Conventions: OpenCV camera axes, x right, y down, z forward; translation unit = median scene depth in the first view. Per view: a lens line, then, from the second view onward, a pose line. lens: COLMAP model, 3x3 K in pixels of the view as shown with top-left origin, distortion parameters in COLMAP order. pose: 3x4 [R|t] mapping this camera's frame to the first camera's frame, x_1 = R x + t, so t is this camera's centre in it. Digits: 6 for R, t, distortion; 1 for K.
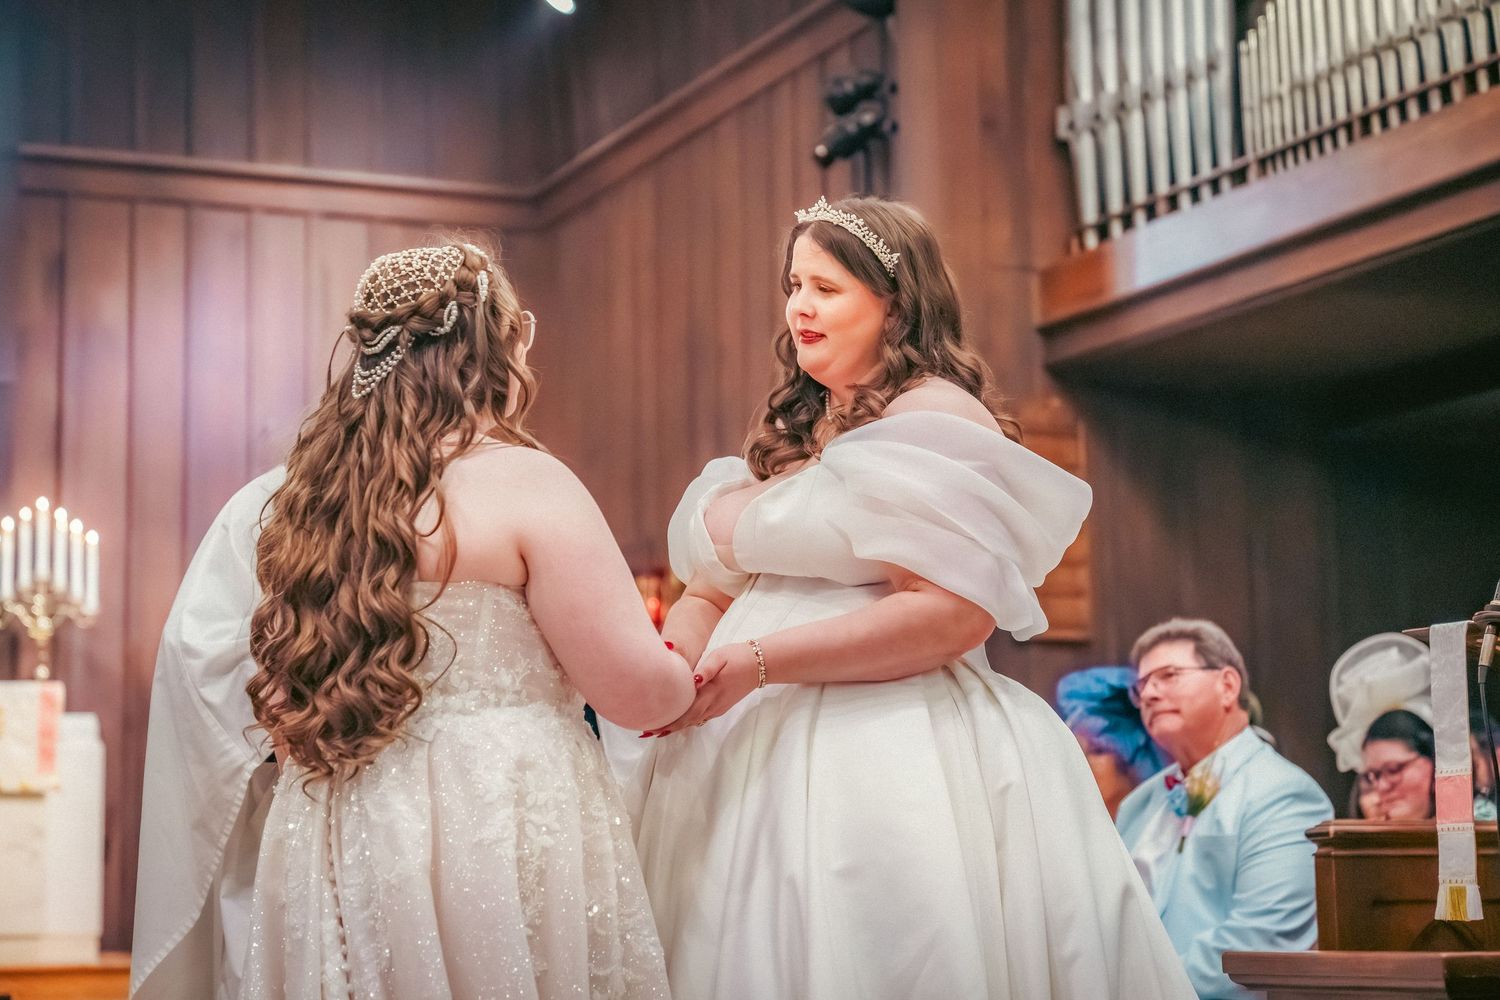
lens RADIAL K [[2740.2, 0, 738.3], [0, 2740.2, 499.2], [0, 0, 1]] dist [0.032372, 0.000000]
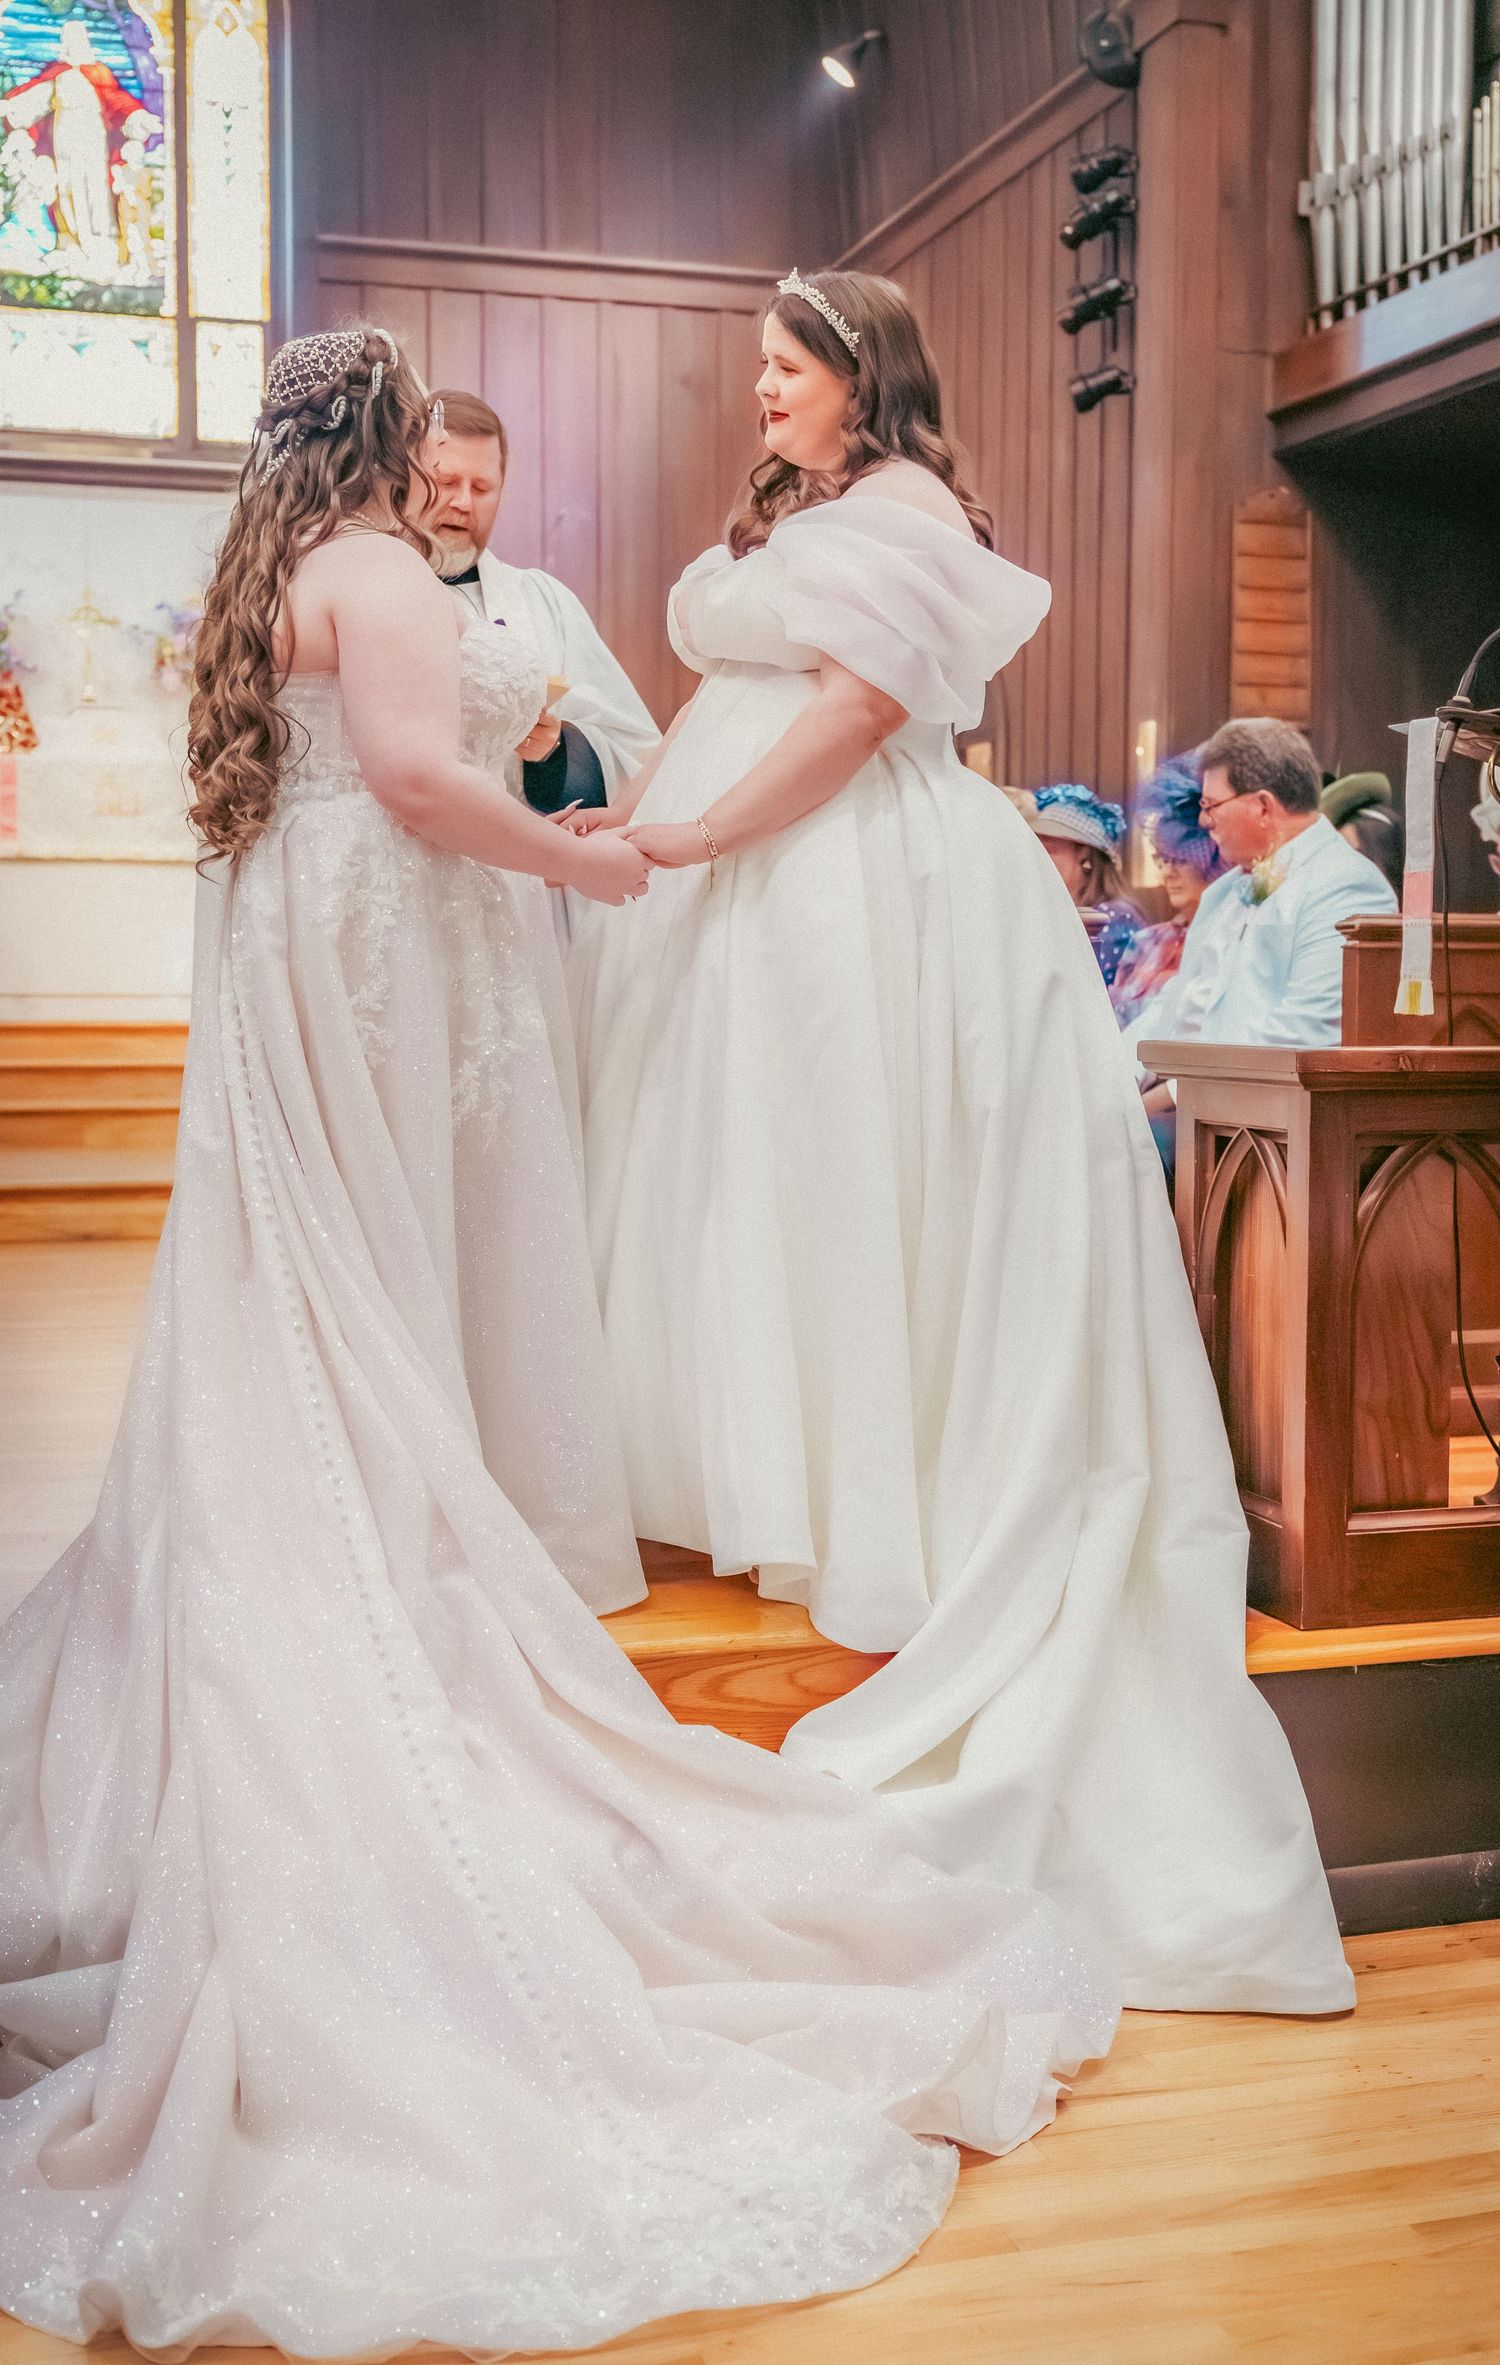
lens RADIAL K [[2607.8, 0, 733.9], [0, 2607.8, 1092.8], [0, 0, 1]] dist [-0.011331, 0.000000]
pose [[0.992681, 0.027030, -0.117705, 0.038405], [-0.004119, 0.981641, 0.190692, 0.000121], [0.120699, -0.188812, 0.974568, 0.010025]]
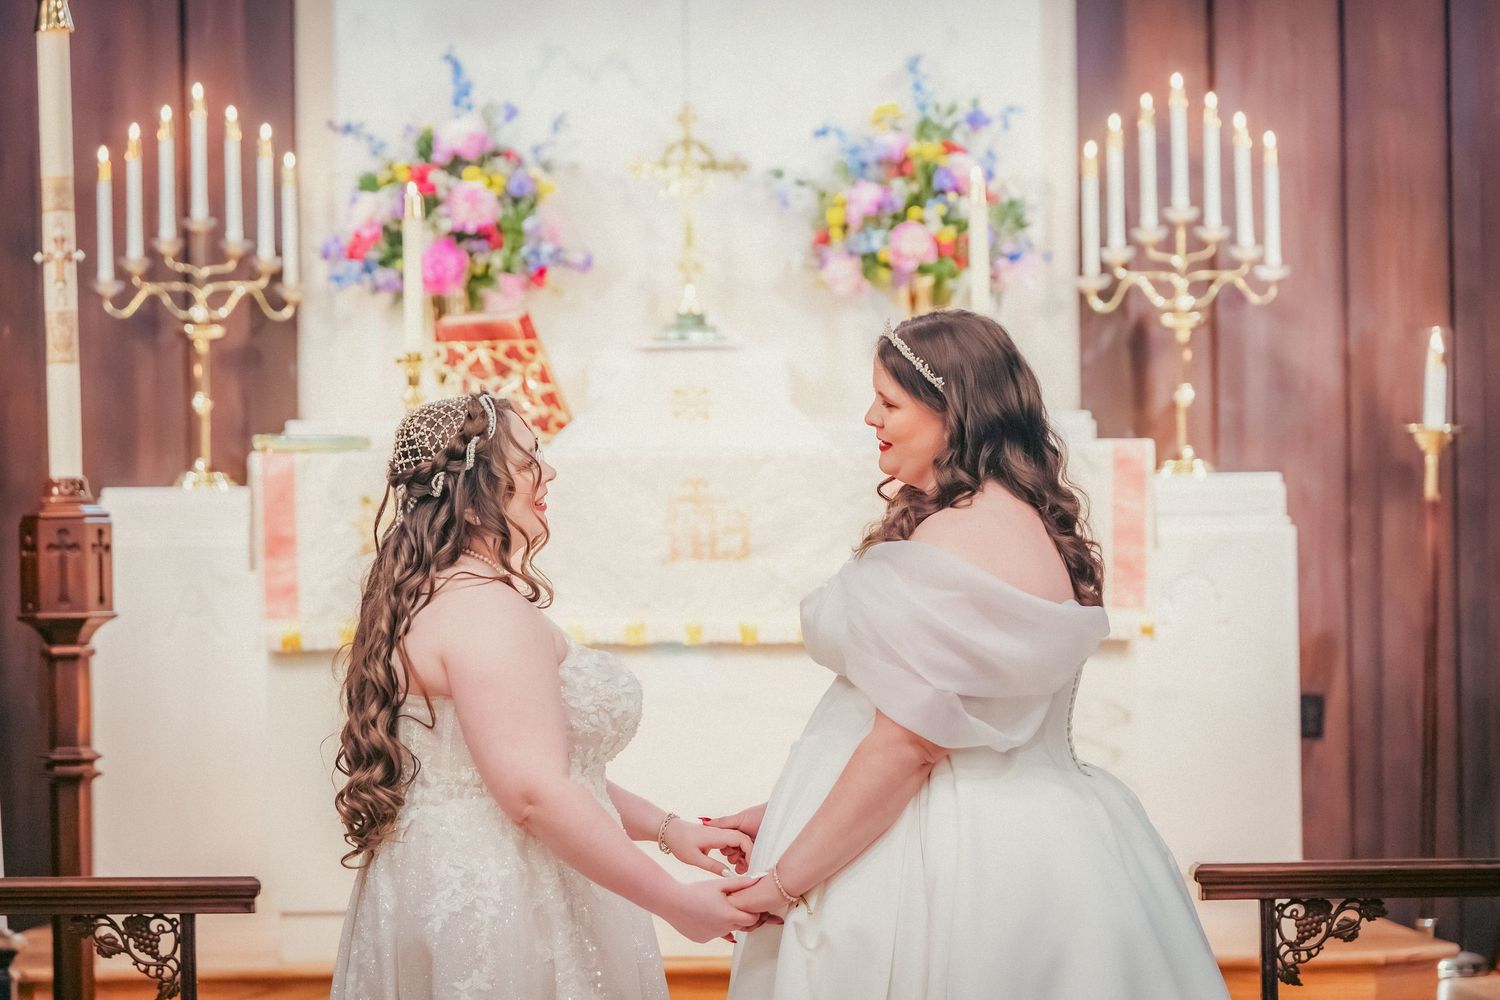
lens RADIAL K [[5978.2, 0, 754.2], [0, 5978.2, 493.8], [0, 0, 1]] dist [-0.090148, 0.000000]
pose [[0.931231, -0.005157, -0.364393, 0.220104], [0.041590, 0.994871, 0.092209, -0.065544], [0.362048, -0.101023, 0.926669, -0.304576]]
